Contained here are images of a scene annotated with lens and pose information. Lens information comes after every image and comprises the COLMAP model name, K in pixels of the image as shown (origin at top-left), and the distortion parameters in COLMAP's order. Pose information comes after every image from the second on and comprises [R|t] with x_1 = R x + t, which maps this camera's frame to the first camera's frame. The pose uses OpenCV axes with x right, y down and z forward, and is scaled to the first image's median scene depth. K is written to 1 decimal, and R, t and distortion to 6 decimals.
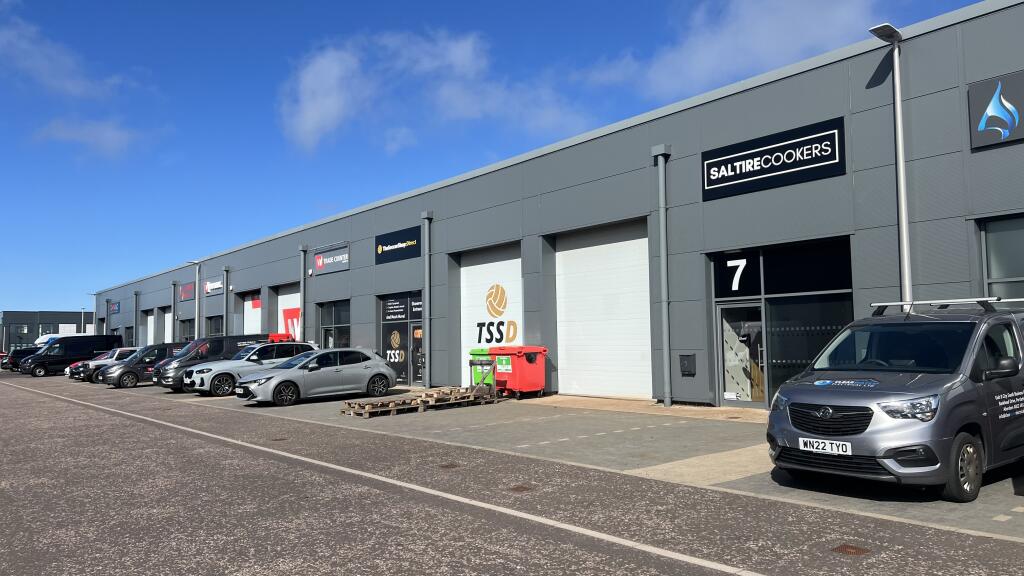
lens RADIAL K [[754.4, 0, 509.8], [0, 754.4, 289.4], [0, 0, 1]] dist [0.087111, -0.107627]
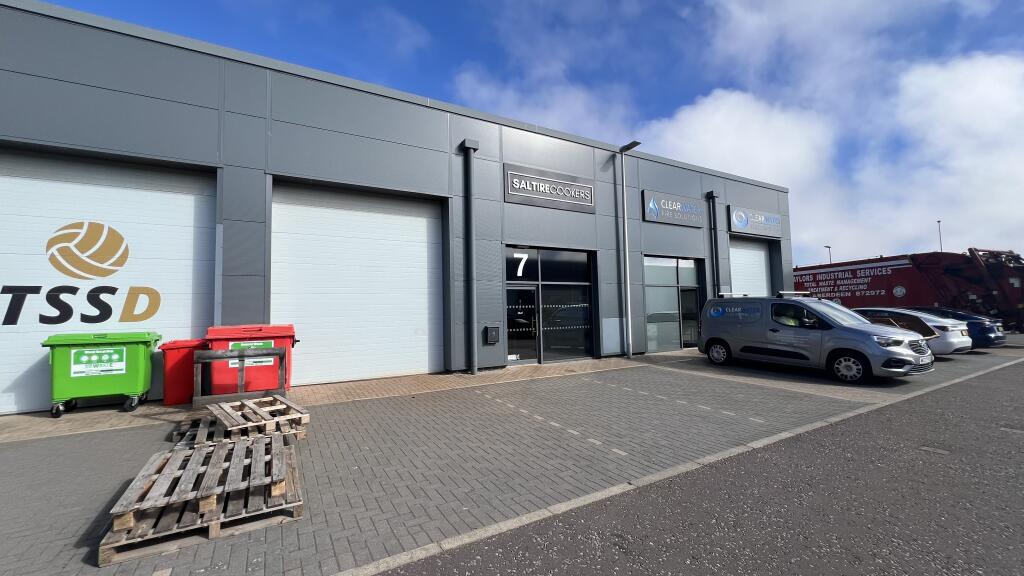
lens RADIAL K [[402.9, 0, 511.8], [0, 402.9, 285.2], [0, 0, 1]] dist [-0.000064, 0.000426]
pose [[0.151785, 0.086075, 0.984659, -0.300805], [-0.048620, 0.995645, -0.079541, 0.056441], [-0.987217, -0.035801, 0.155309, 0.706870]]
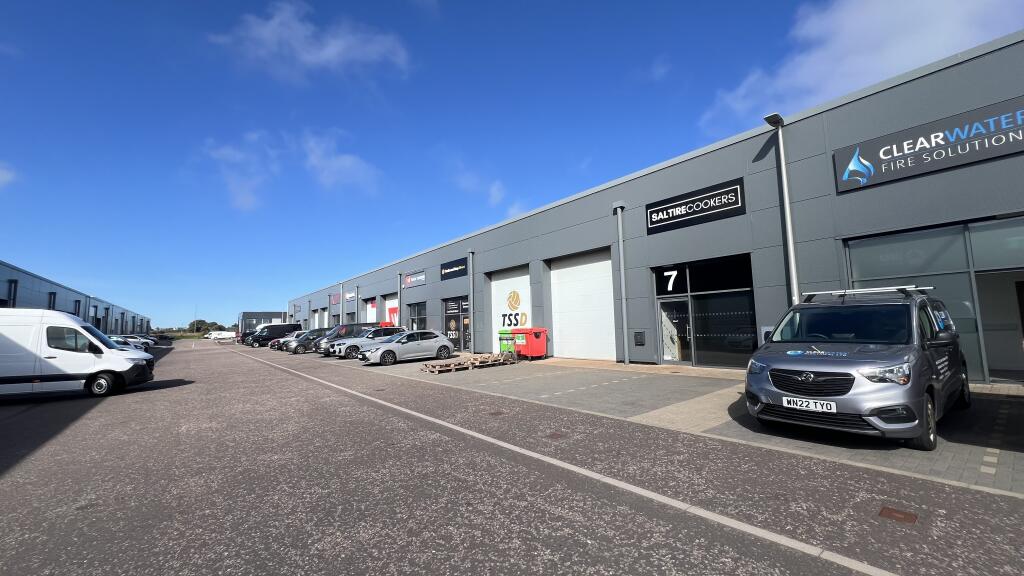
lens RADIAL K [[402.9, 0, 510.6], [0, 402.9, 286.1], [0, 0, 1]] dist [-0.000064, 0.000426]
pose [[0.999938, -0.010972, -0.001996, -0.025434], [0.010909, 0.999505, -0.029522, 0.010114], [0.002319, 0.029498, 0.999562, 0.127230]]
